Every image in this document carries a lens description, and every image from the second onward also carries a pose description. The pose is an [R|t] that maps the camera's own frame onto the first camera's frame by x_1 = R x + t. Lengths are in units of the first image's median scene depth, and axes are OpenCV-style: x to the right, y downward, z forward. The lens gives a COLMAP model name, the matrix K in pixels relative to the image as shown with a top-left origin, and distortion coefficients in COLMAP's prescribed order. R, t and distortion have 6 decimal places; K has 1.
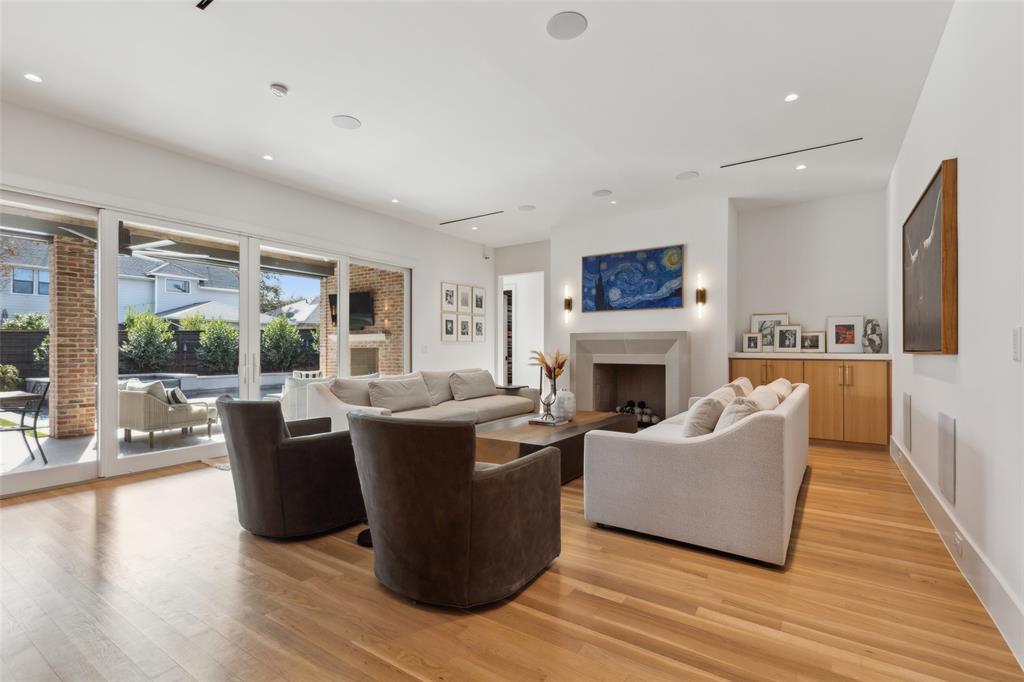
lens RADIAL K [[466.4, 0, 514.1], [0, 466.4, 347.5], [0, 0, 1]] dist [0.014073, 0.000107]
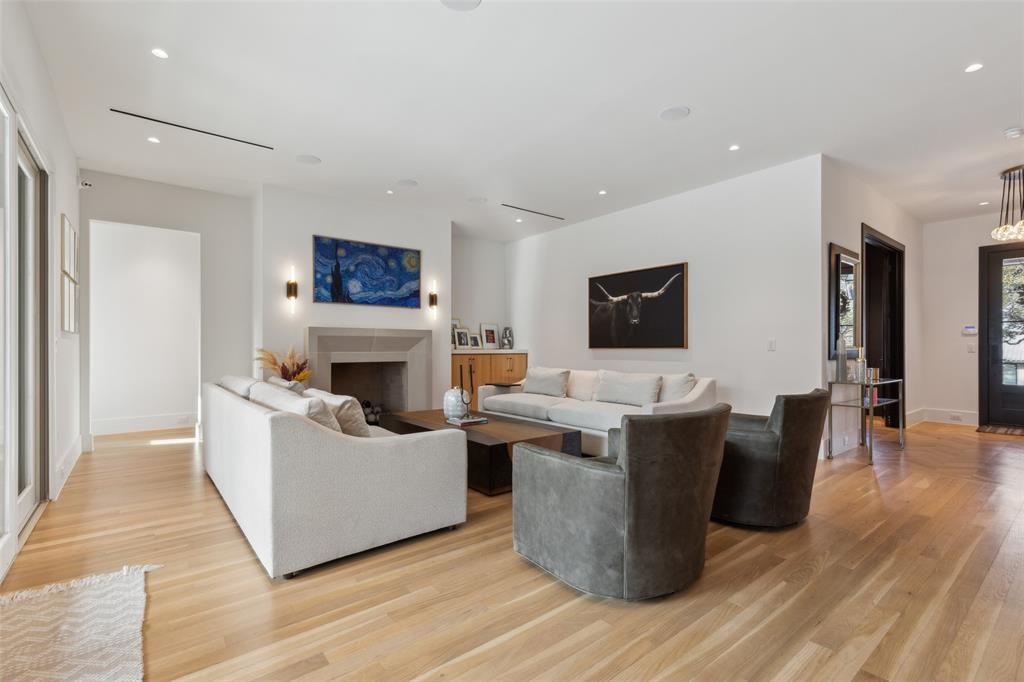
lens RADIAL K [[466.4, 0, 514.1], [0, 466.4, 347.5], [0, 0, 1]] dist [0.014073, 0.000107]
pose [[0.299210, -0.000515, 0.954187, -0.585484], [-0.002377, 0.999996, 0.001285, 0.003676], [-0.954184, -0.002653, 0.299208, 0.446189]]
